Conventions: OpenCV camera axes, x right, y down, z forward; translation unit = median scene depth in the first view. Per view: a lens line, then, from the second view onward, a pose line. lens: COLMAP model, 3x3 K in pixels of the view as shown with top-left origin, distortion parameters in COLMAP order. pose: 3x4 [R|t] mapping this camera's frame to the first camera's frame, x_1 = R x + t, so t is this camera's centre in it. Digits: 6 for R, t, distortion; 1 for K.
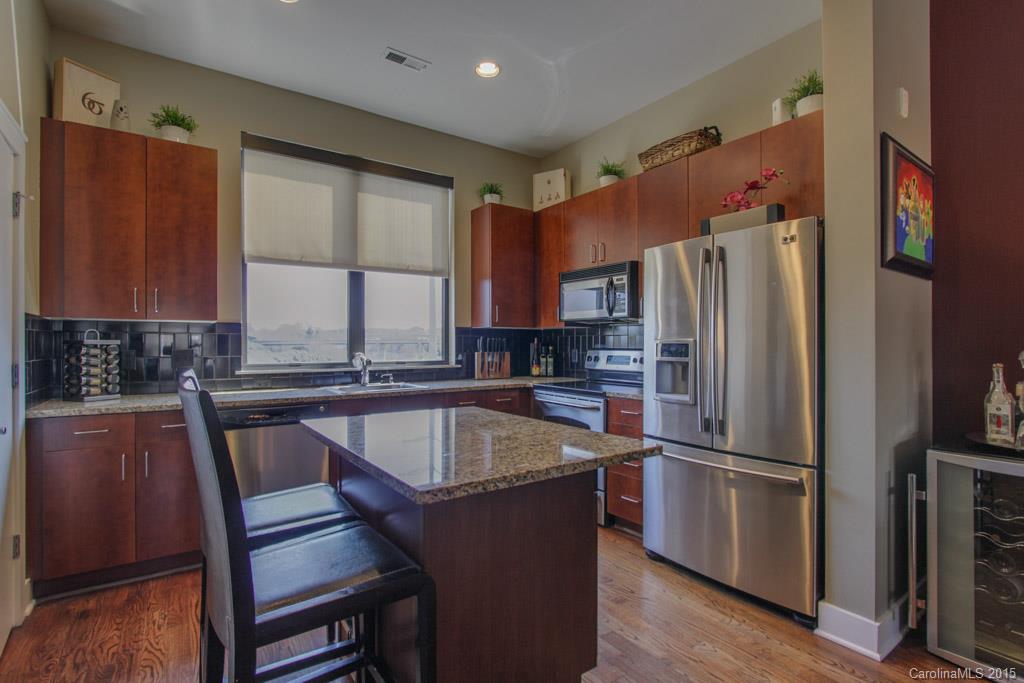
lens RADIAL K [[478.7, 0, 510.5], [0, 478.7, 345.5], [0, 0, 1]] dist [-0.018087, 0.003385]
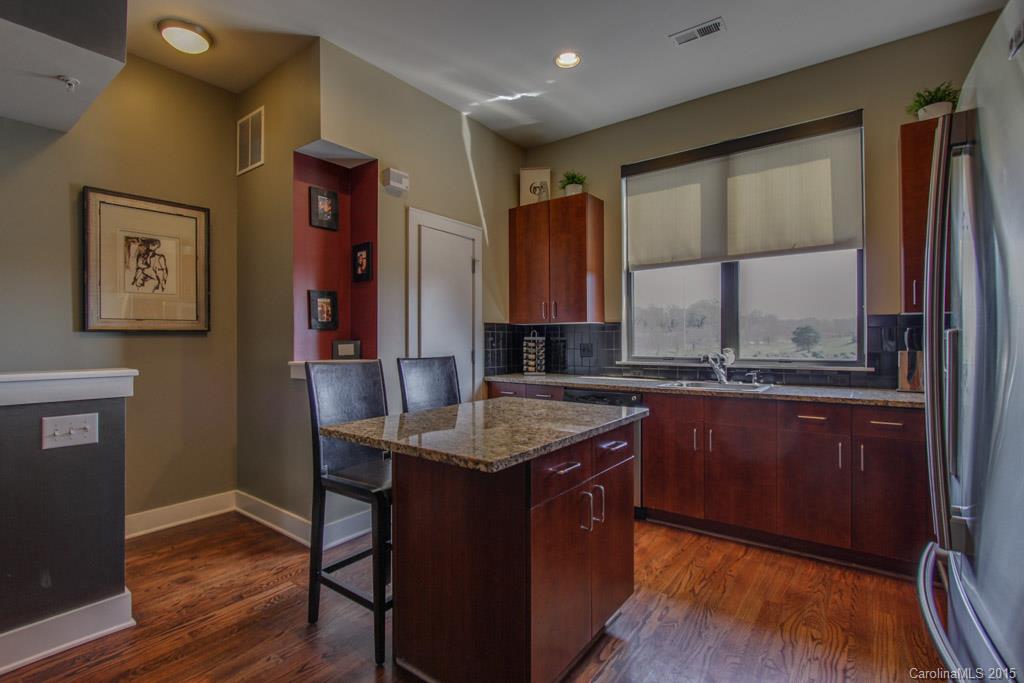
lens RADIAL K [[478.7, 0, 510.1], [0, 478.7, 338.1], [0, 0, 1]] dist [-0.018087, 0.003385]
pose [[0.306088, -0.003097, -0.951998, 0.491413], [0.001541, 0.999995, -0.002757, -0.003165], [0.952002, -0.000623, 0.306091, 0.333841]]
